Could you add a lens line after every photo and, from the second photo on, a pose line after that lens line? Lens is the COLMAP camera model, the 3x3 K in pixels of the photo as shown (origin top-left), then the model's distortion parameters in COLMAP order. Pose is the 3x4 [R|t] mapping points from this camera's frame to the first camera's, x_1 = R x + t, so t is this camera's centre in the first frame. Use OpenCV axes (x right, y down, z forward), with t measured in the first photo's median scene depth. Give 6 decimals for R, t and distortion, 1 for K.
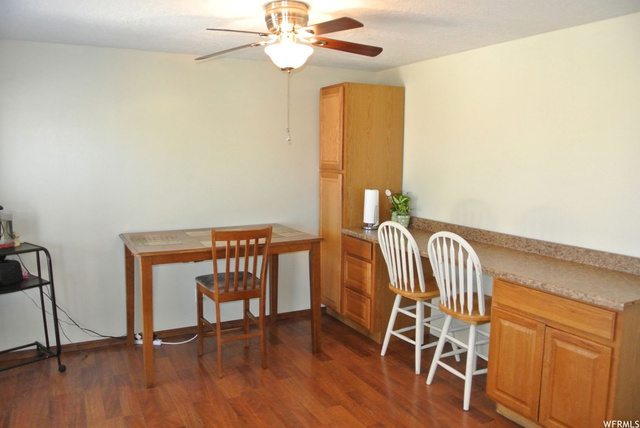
lens RADIAL K [[506.0, 0, 320.0], [0, 506.0, 214.0], [0, 0, 1]] dist [-0.057873, 0.001349]
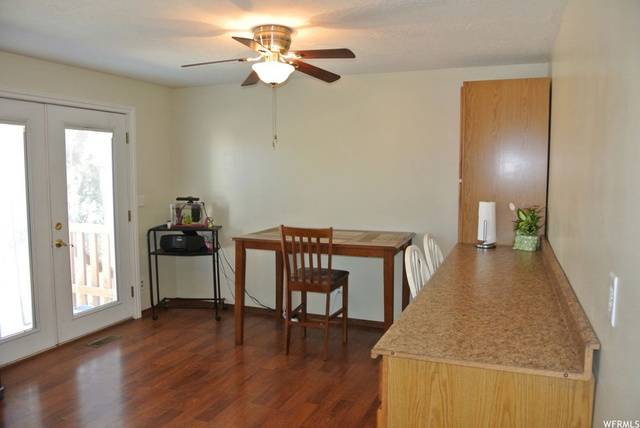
lens RADIAL K [[506.0, 0, 320.0], [0, 506.0, 214.0], [0, 0, 1]] dist [-0.057873, 0.001349]
pose [[0.644679, 0.061949, -0.761940, 0.706121], [-0.089415, 0.995980, 0.005324, -0.008735], [0.759207, 0.064697, 0.647626, 0.286306]]
